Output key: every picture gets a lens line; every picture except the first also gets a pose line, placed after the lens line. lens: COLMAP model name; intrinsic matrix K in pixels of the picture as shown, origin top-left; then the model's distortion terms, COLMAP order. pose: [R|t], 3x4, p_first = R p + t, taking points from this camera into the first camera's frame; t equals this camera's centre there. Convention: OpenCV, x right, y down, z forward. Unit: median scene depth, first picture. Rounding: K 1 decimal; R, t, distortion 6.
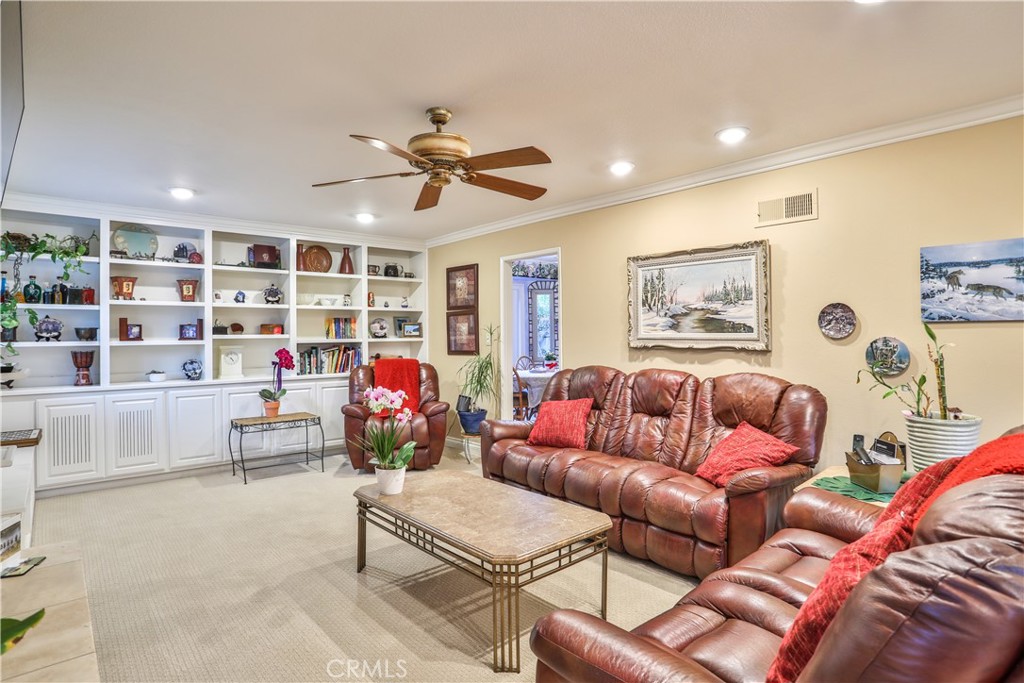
lens RADIAL K [[548.0, 0, 506.3], [0, 548.0, 333.1], [0, 0, 1]] dist [-0.034303, 0.002475]
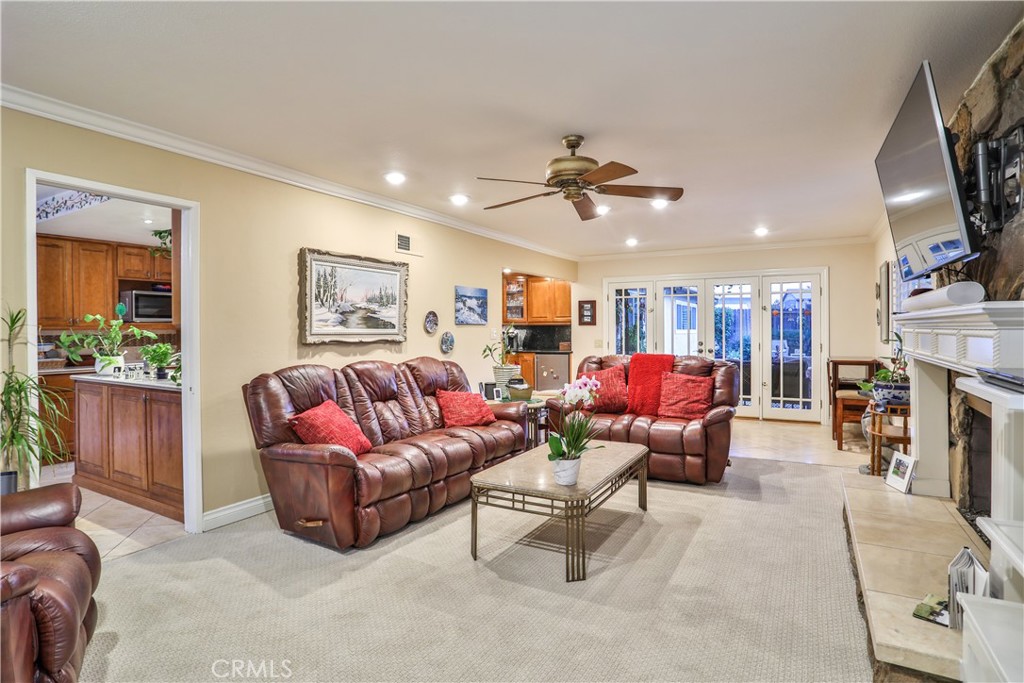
lens RADIAL K [[524.9, 0, 516.1], [0, 524.9, 338.9], [0, 0, 1]] dist [-0.057020, 0.012354]
pose [[-0.332767, -0.008494, 0.942971, -0.840755], [0.003985, 0.999938, 0.010413, 0.011680], [-0.943001, 0.007223, -0.332712, 1.099310]]
